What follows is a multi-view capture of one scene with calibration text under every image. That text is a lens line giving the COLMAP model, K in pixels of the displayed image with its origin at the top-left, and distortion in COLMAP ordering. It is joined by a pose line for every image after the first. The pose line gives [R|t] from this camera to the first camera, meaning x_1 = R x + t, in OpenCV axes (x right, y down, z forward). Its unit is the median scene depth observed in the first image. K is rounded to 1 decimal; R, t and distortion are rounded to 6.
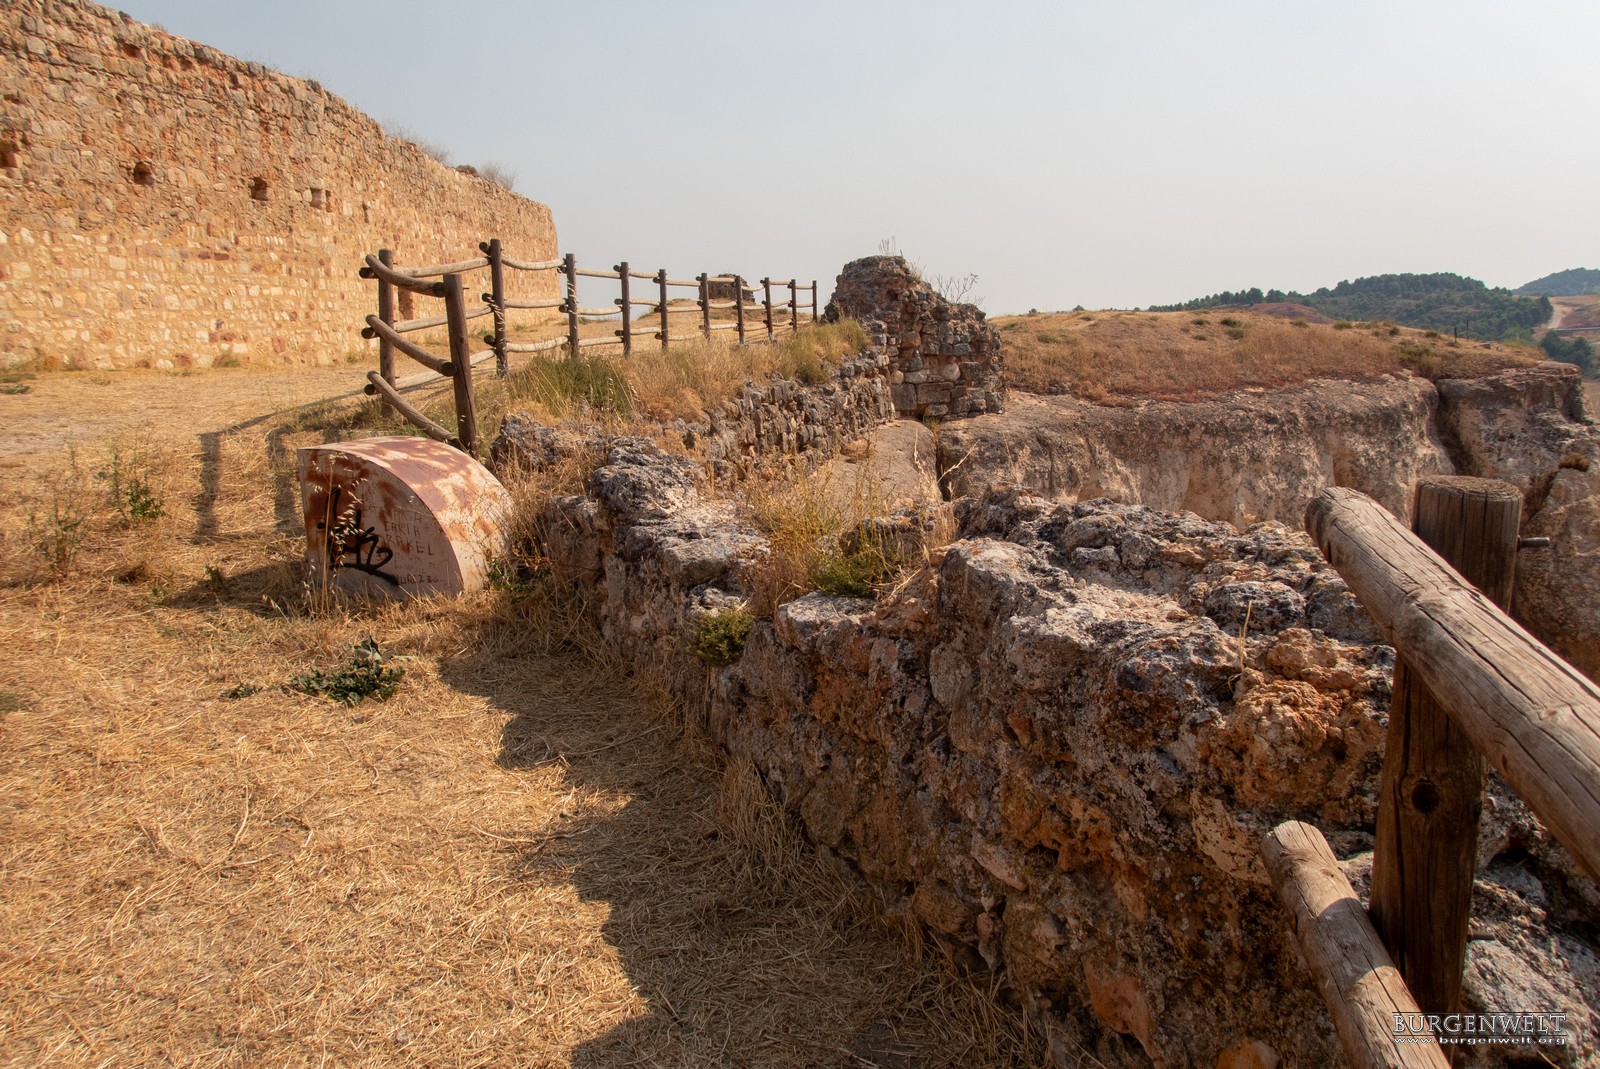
lens RADIAL K [[1174.3, 0, 796.3], [0, 1174.3, 532.4], [0, 0, 1]] dist [-0.002531, -0.003927]
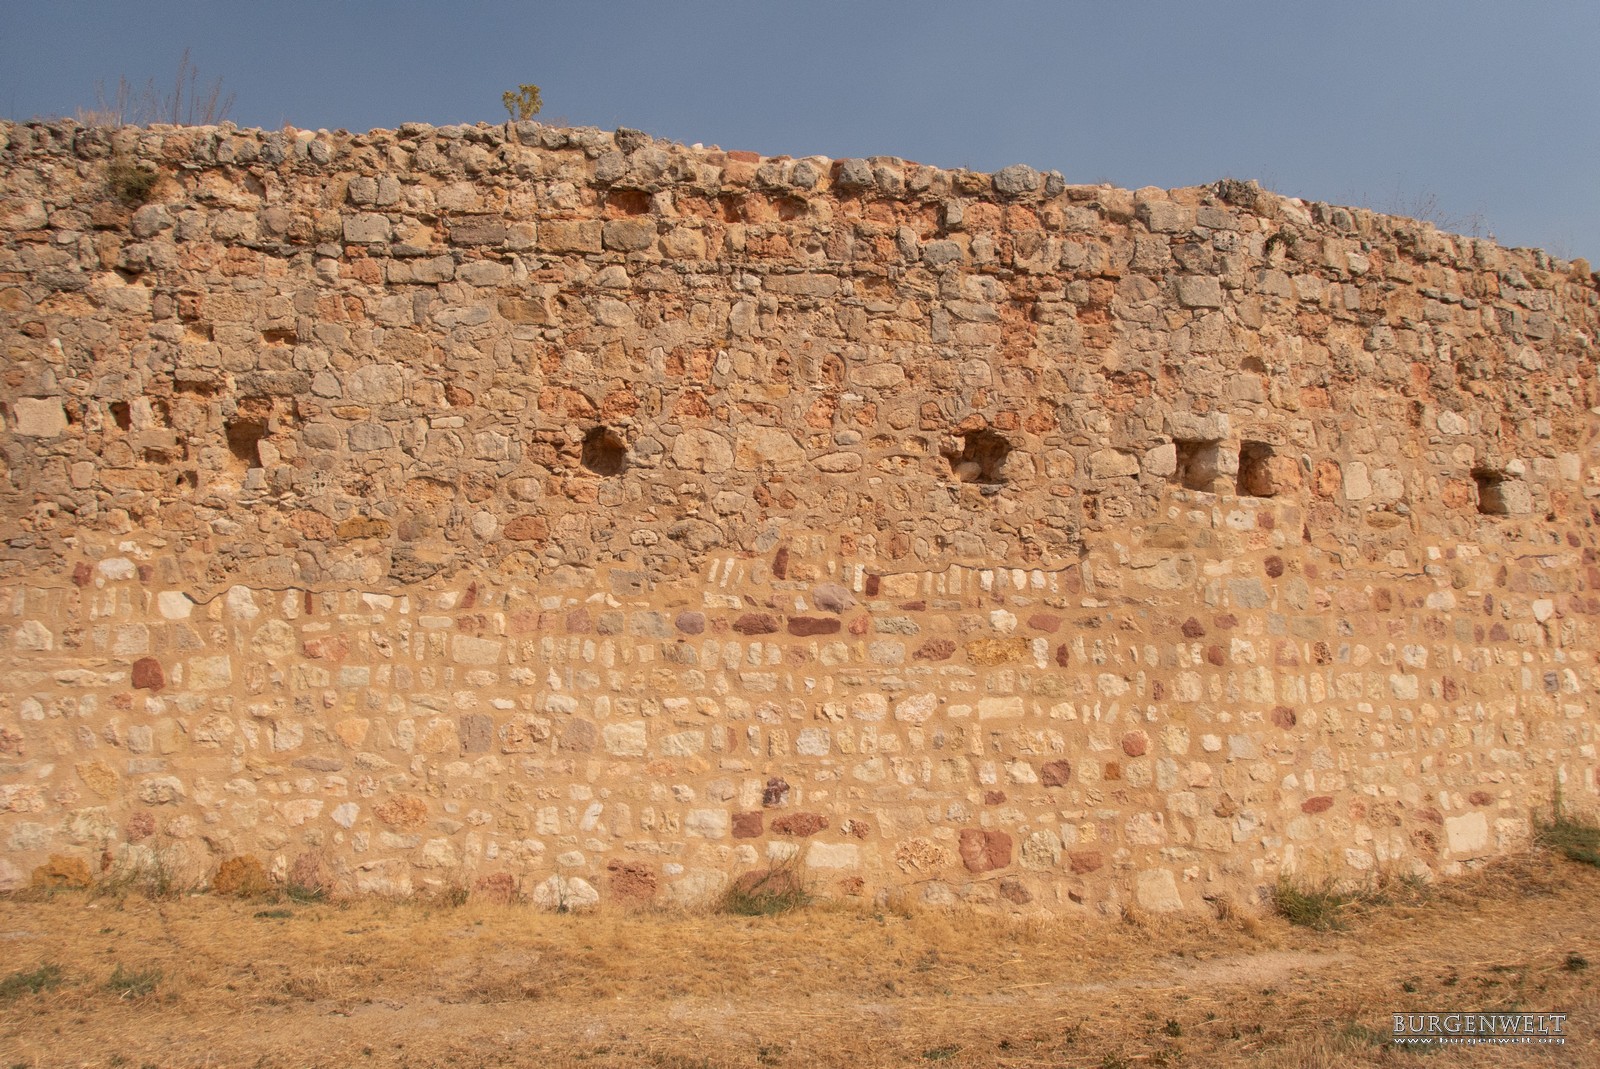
lens RADIAL K [[1174.3, 0, 796.5], [0, 1174.3, 524.7], [0, 0, 1]] dist [-0.002531, -0.003927]
pose [[0.320047, -0.076128, -0.944338, -0.103414], [-0.186464, 0.972208, -0.141569, -0.211269], [0.928871, 0.221394, 0.296957, 0.868724]]
